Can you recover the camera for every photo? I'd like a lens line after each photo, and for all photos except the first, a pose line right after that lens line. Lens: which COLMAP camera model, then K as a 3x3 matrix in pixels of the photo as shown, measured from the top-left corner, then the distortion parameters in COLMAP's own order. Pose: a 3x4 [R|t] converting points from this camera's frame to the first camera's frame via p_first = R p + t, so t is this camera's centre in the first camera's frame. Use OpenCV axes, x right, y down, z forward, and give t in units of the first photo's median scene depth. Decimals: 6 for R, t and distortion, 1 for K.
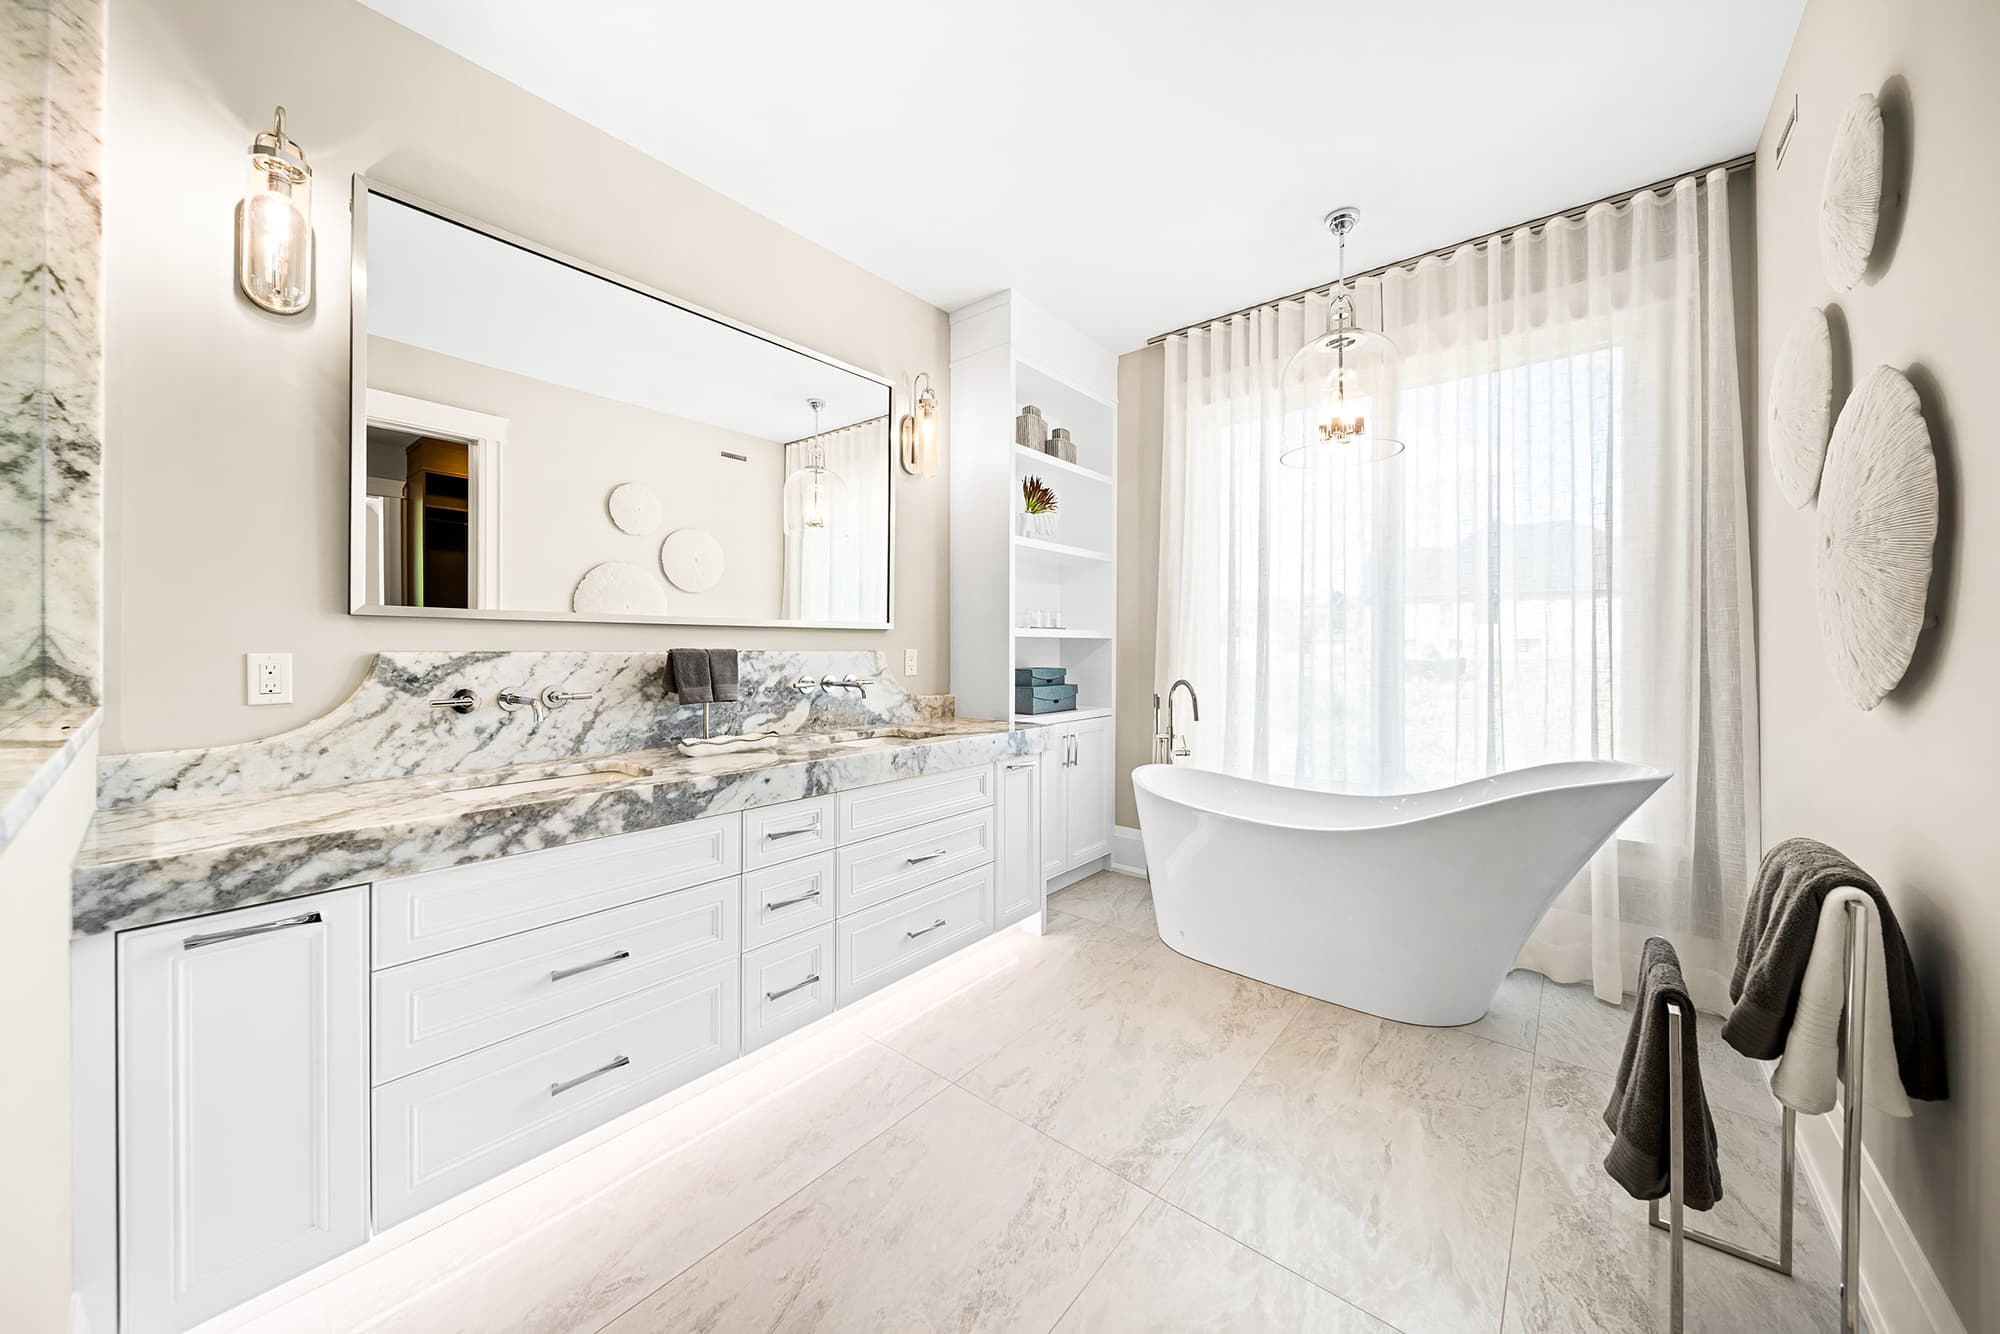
lens RADIAL K [[701.0, 0, 969.9], [0, 701.0, 652.2], [0, 0, 1]] dist [-0.002236, -0.000149]
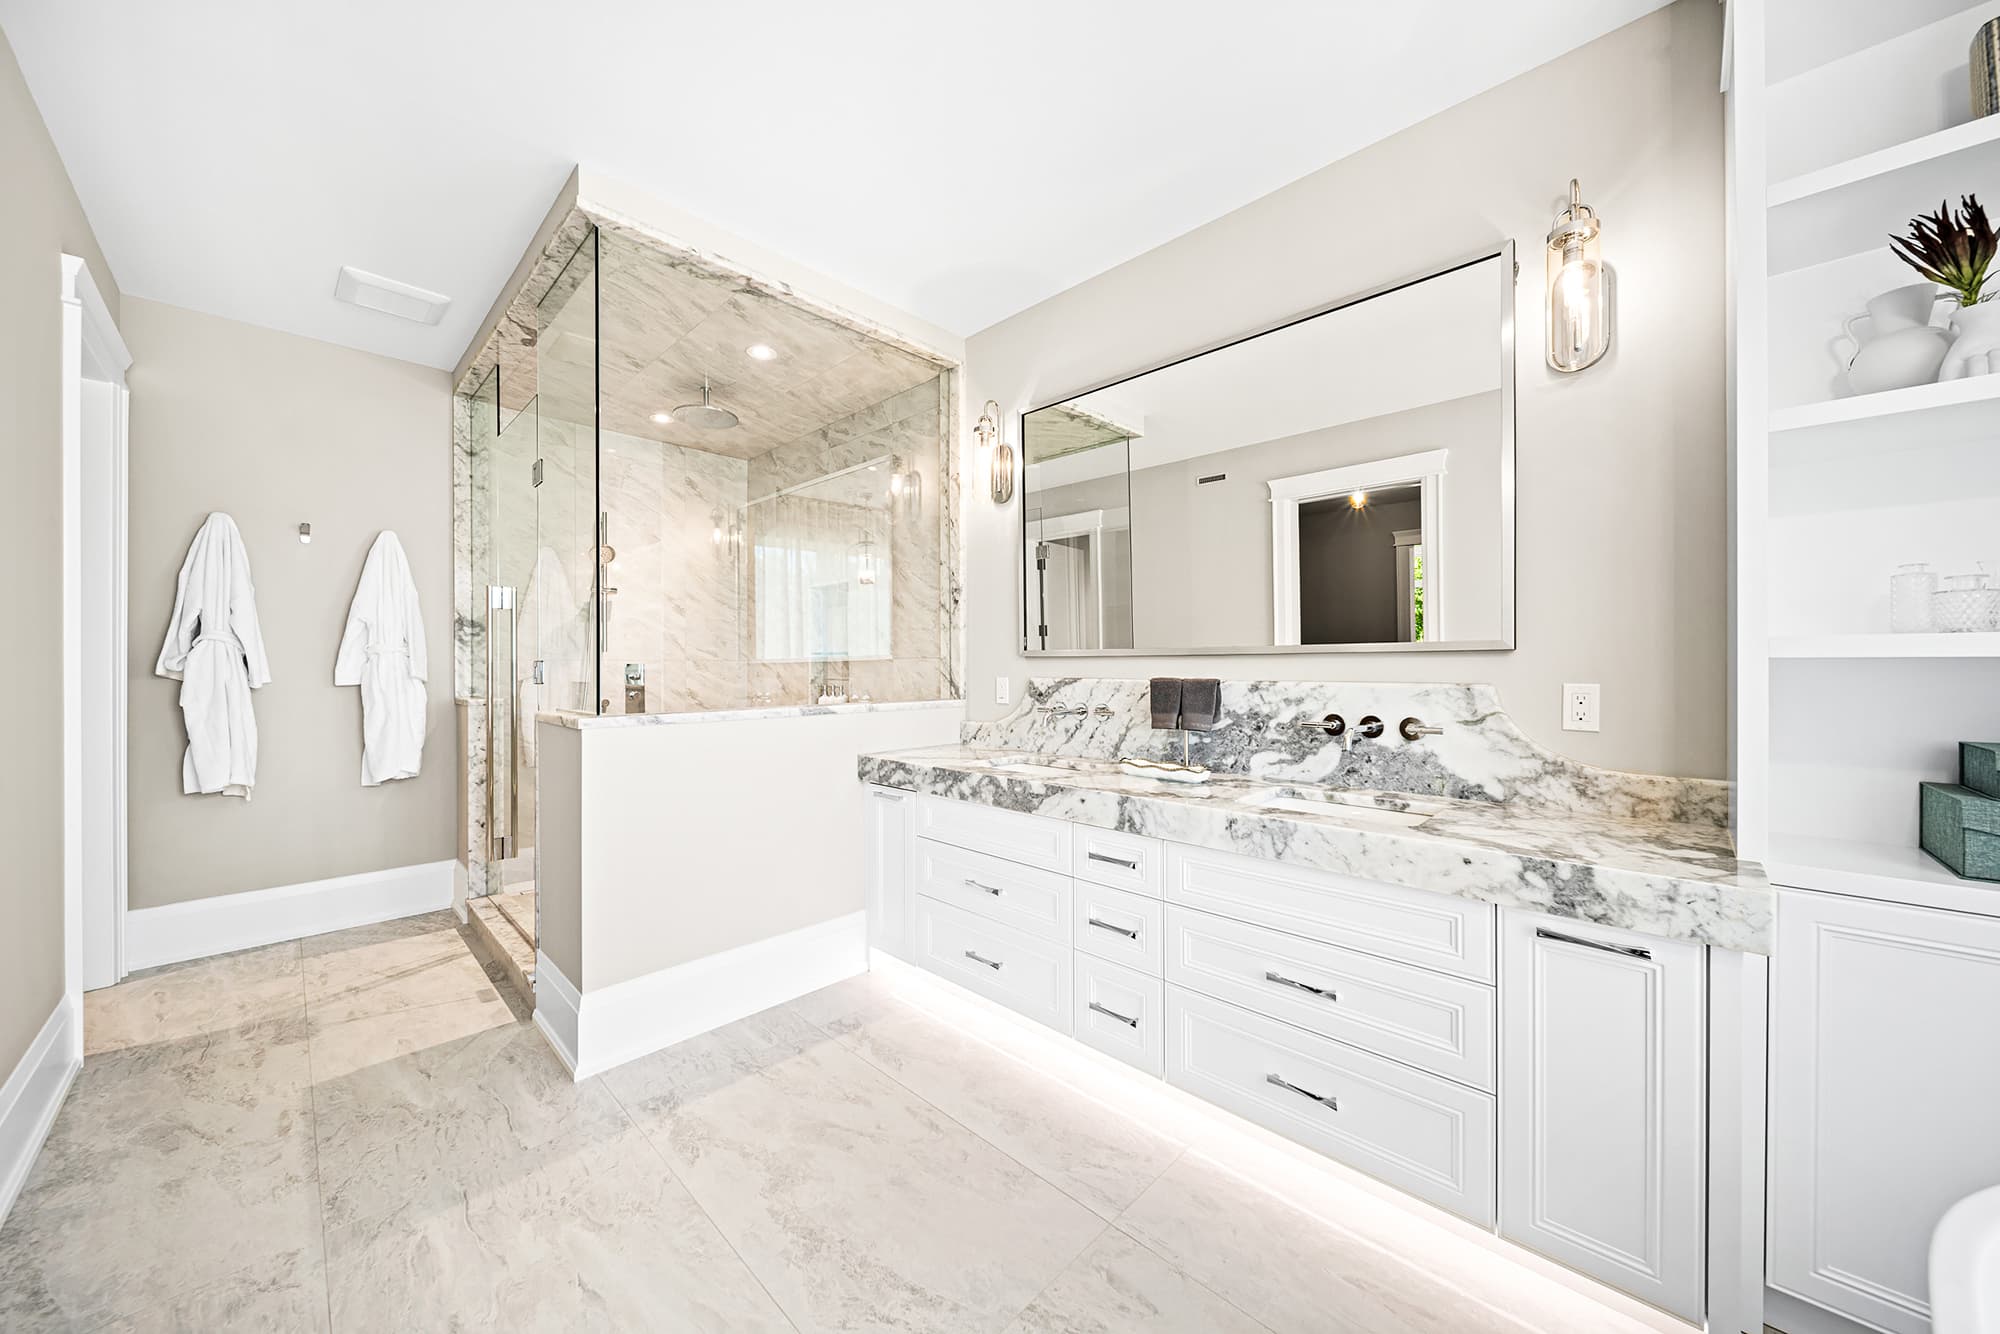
lens RADIAL K [[701.0, 0, 997.8], [0, 701.0, 661.9], [0, 0, 1]] dist [-0.002236, -0.000149]
pose [[-0.053197, -0.006614, -0.998562, 0.770581], [-0.005331, 0.999966, -0.006339, -0.023785], [0.998570, 0.004986, -0.053230, 0.883785]]
